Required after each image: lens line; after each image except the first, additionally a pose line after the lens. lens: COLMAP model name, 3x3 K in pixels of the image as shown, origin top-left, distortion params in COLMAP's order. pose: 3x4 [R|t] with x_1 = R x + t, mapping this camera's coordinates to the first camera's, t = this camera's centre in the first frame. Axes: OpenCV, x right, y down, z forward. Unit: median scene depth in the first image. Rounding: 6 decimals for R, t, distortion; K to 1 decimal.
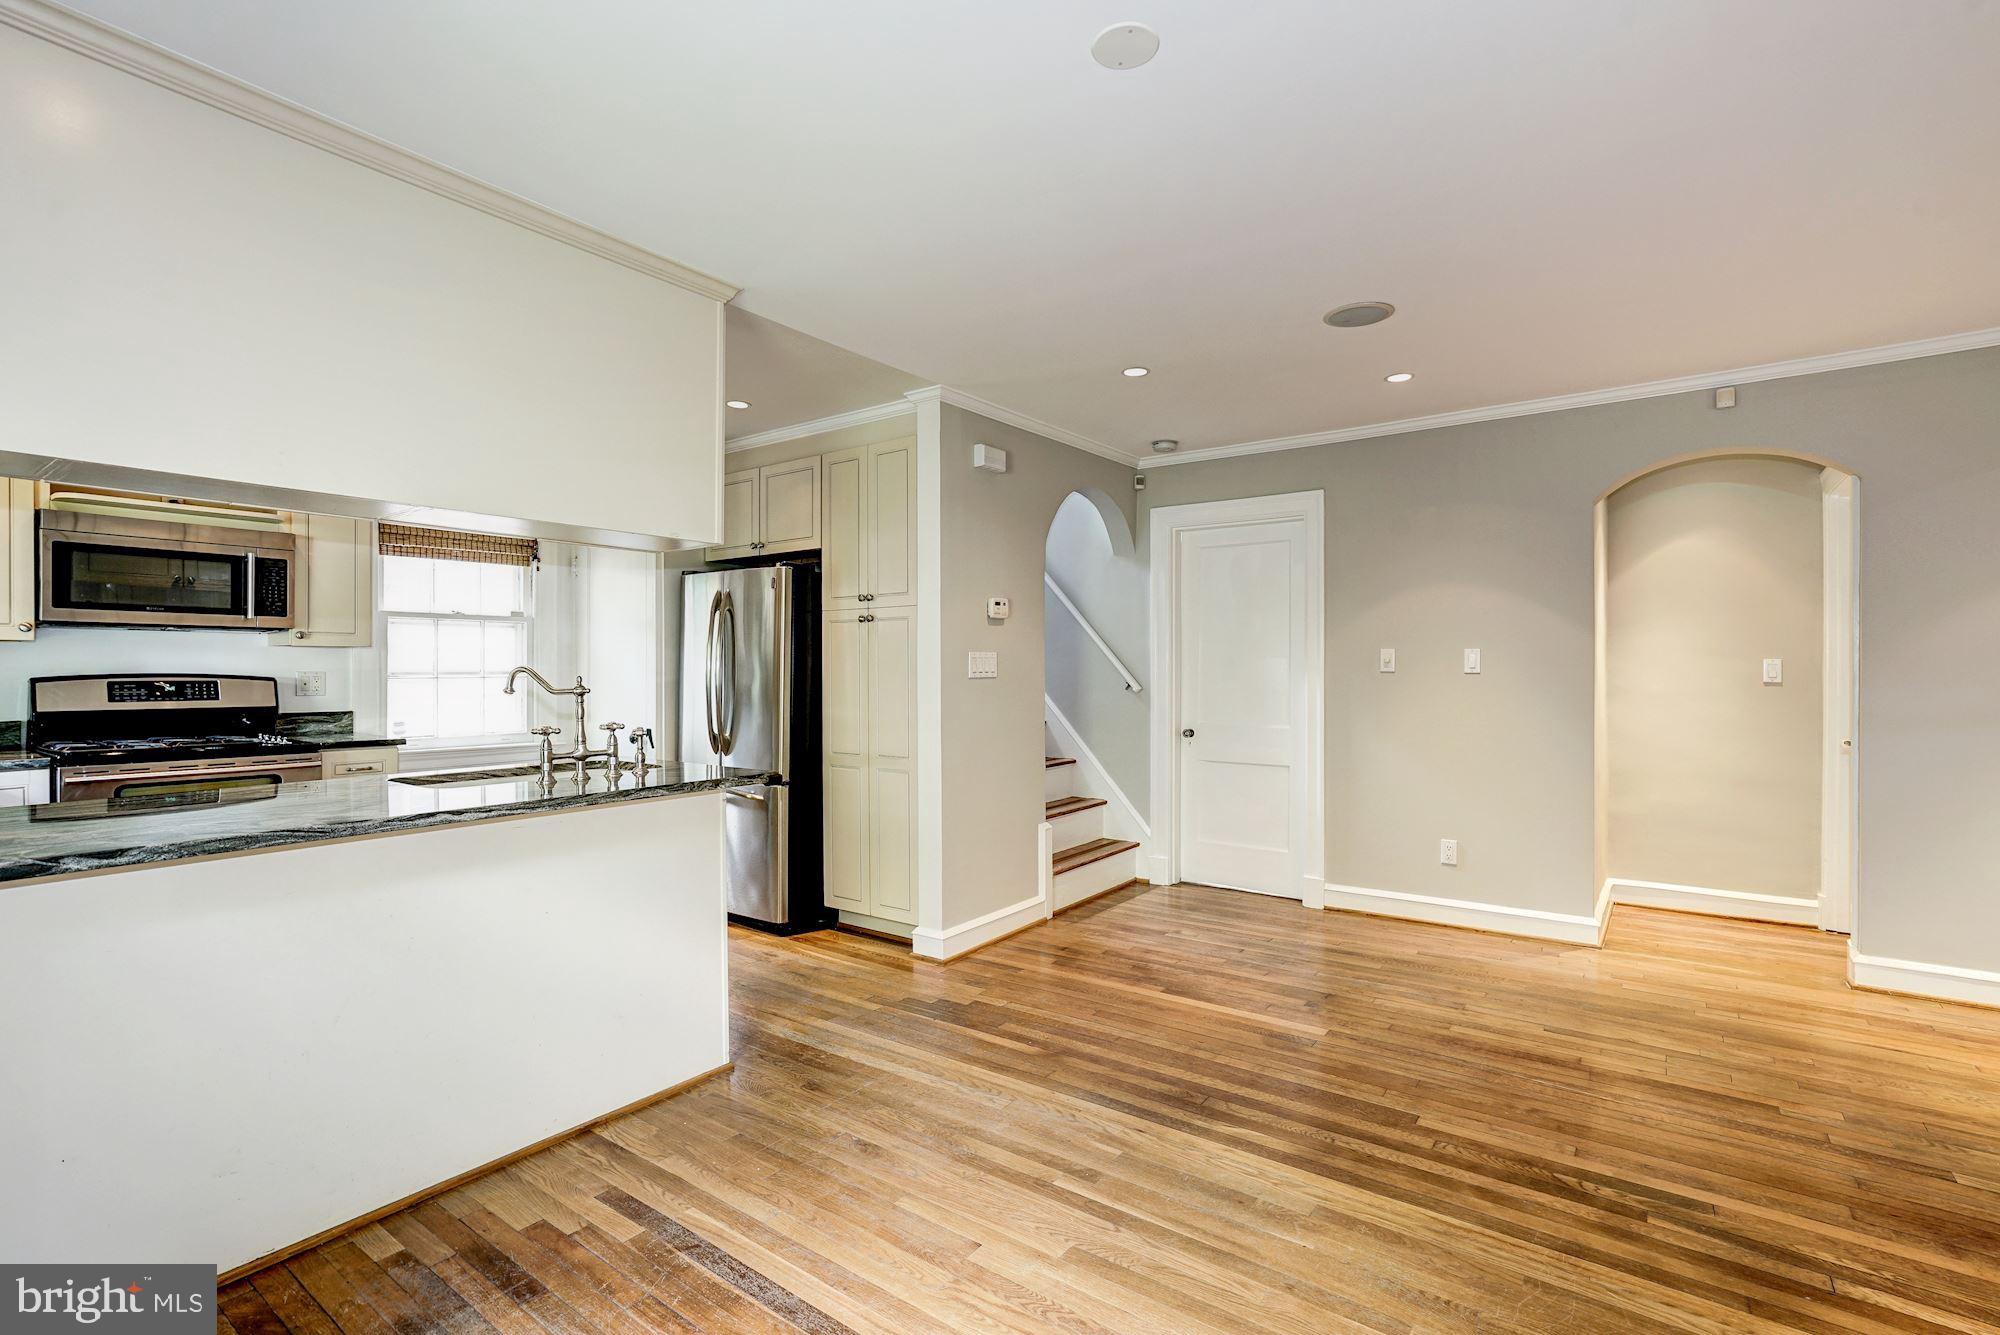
lens RADIAL K [[914.9, 0, 1000.0], [0, 914.9, 667.5], [0, 0, 1]] dist [-0.028355, 0.000092]
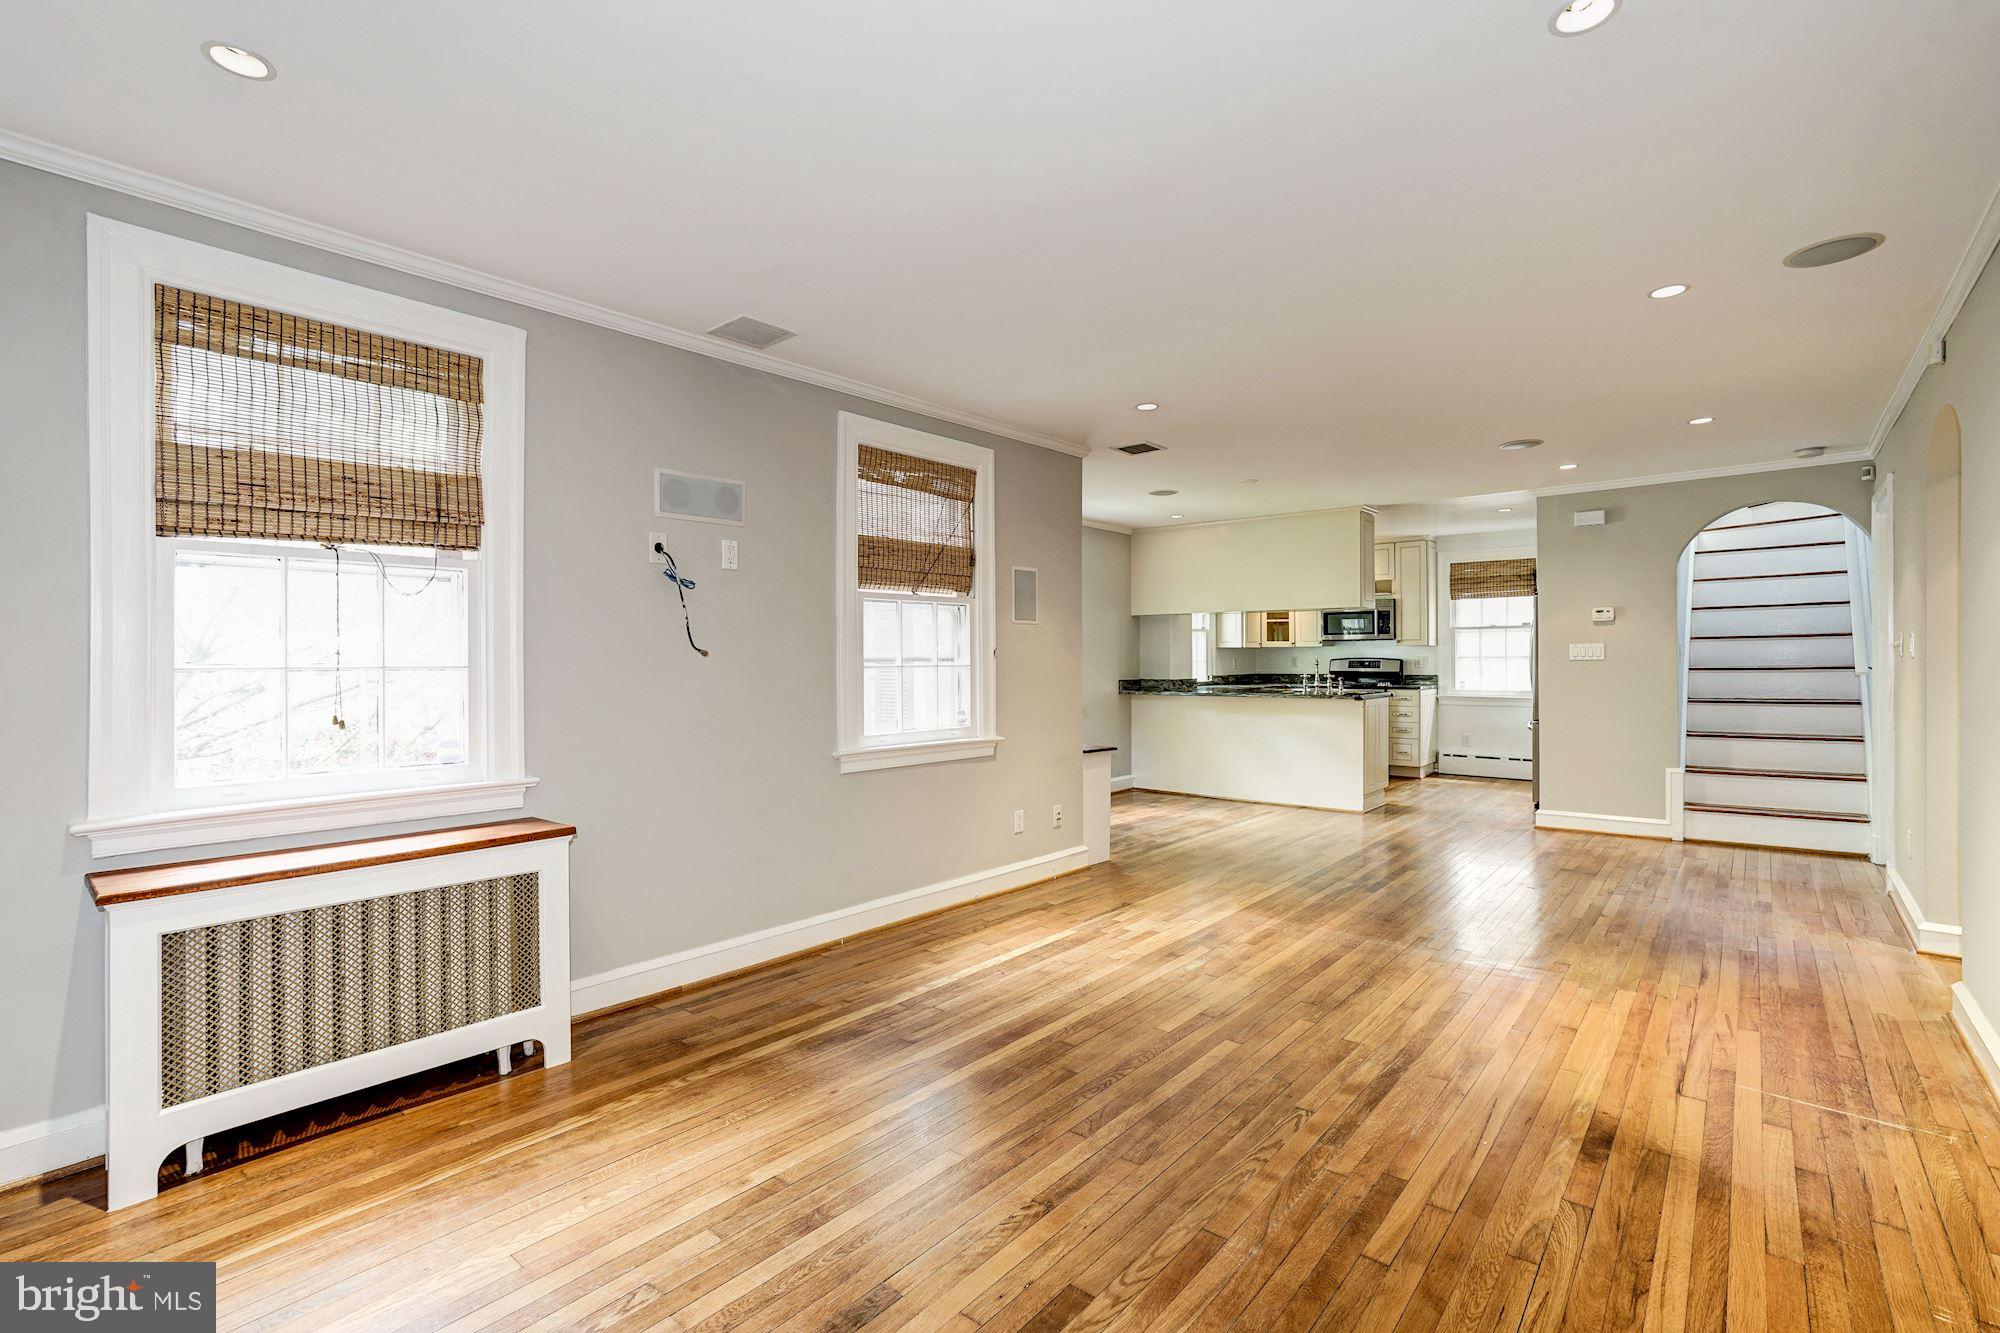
lens RADIAL K [[918.1, 0, 1000.0], [0, 918.1, 666.5], [0, 0, 1]] dist [-0.026435, 0.000277]
pose [[-0.062671, 0.010196, -0.997982, 1.774659], [0.006117, 0.999933, 0.009832, 0.000174], [0.998016, -0.005489, -0.062729, 0.113704]]
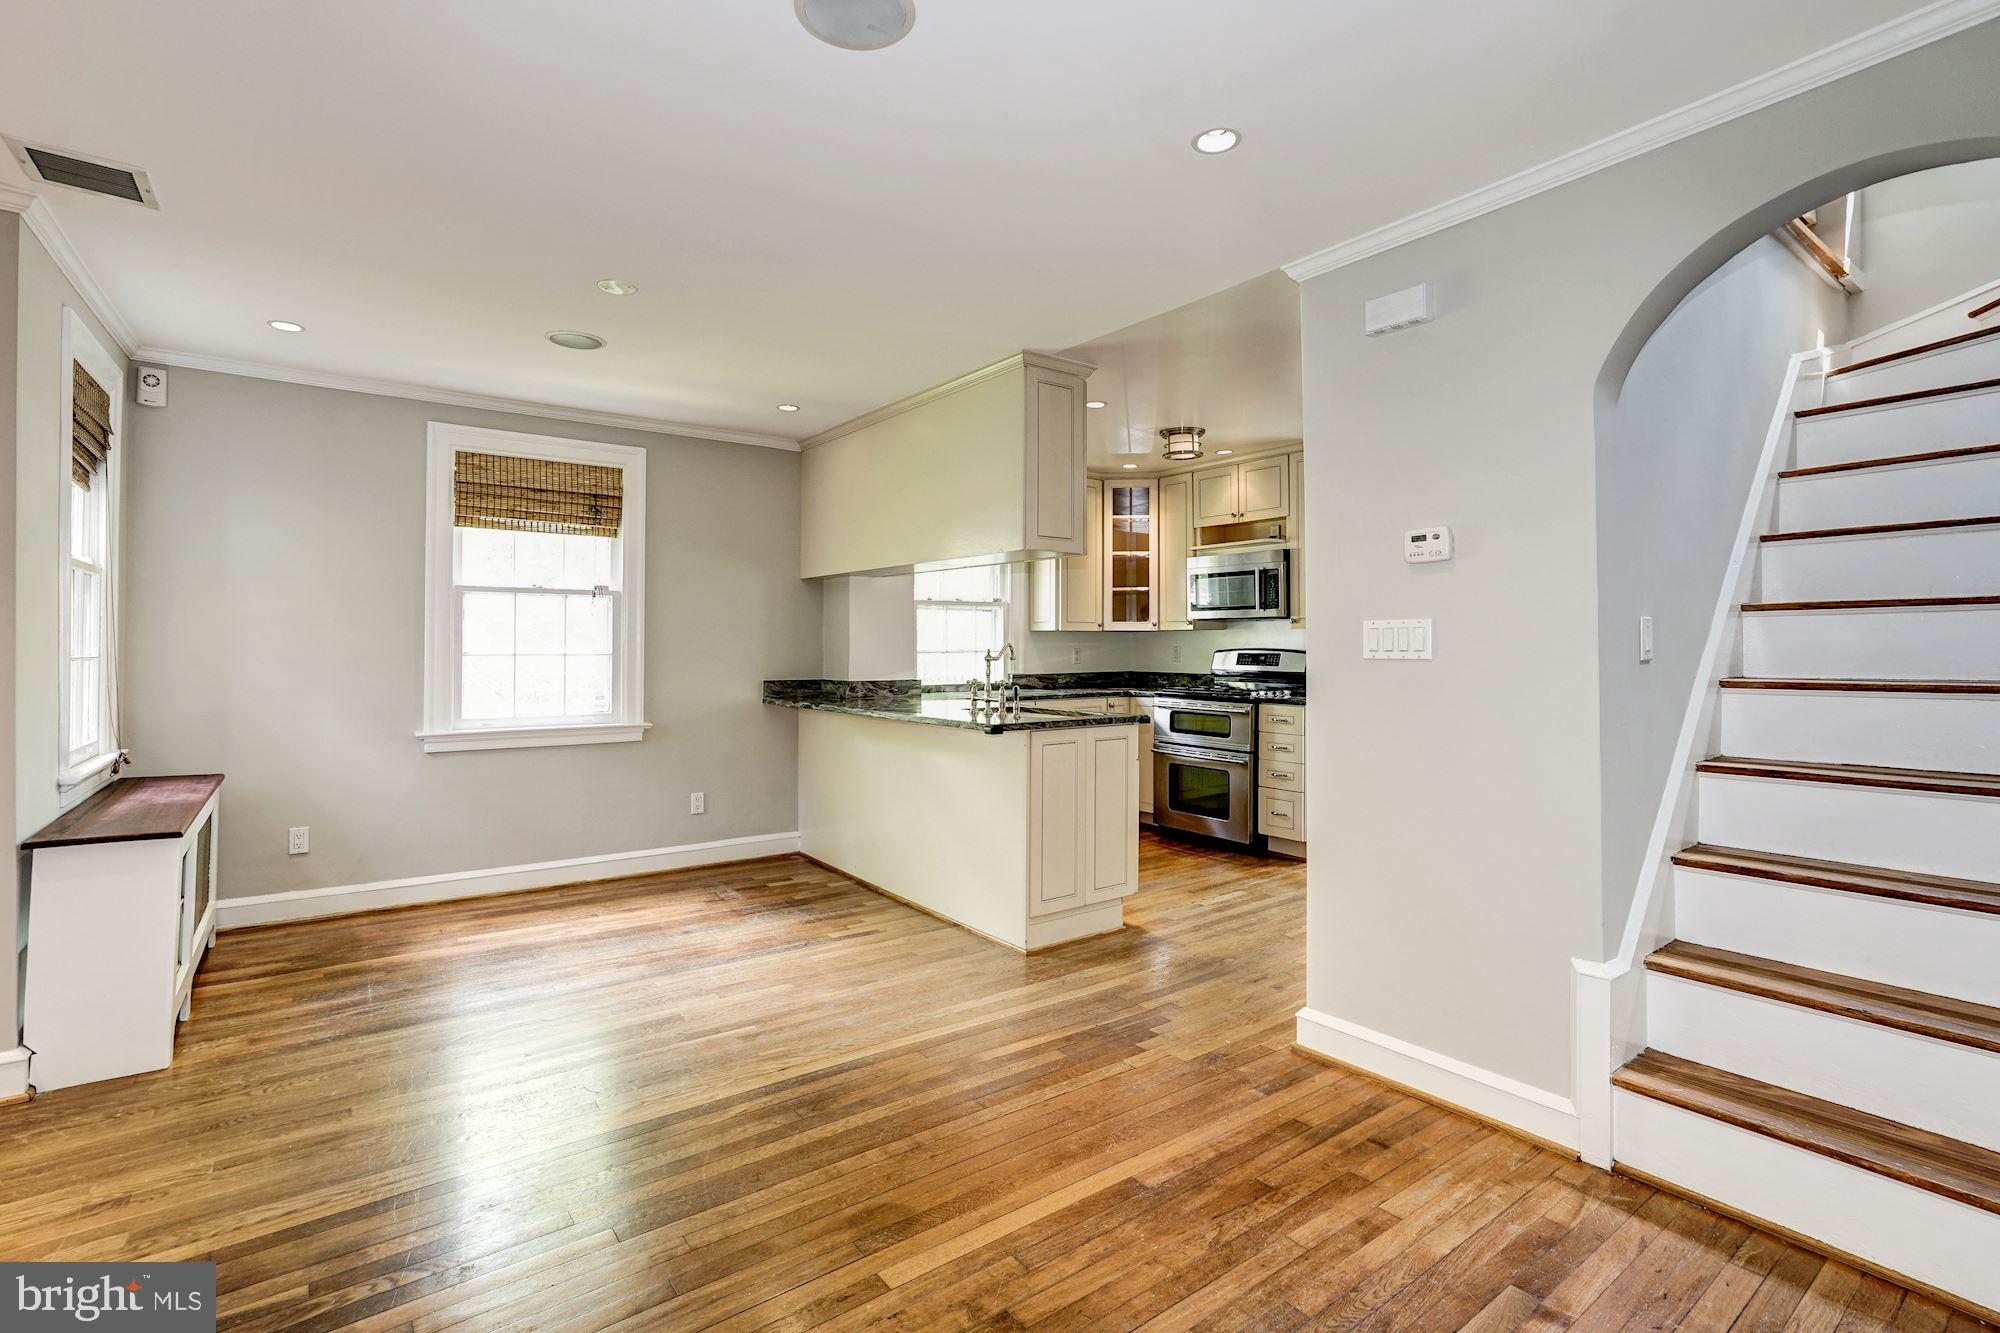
lens RADIAL K [[918.1, 0, 1000.0], [0, 918.1, 666.5], [0, 0, 1]] dist [-0.026435, 0.000277]
pose [[-0.287642, 0.023492, -0.957450, 0.735465], [-0.002624, 0.999676, 0.025317, -0.000696], [0.957734, 0.009794, -0.287487, 1.029314]]
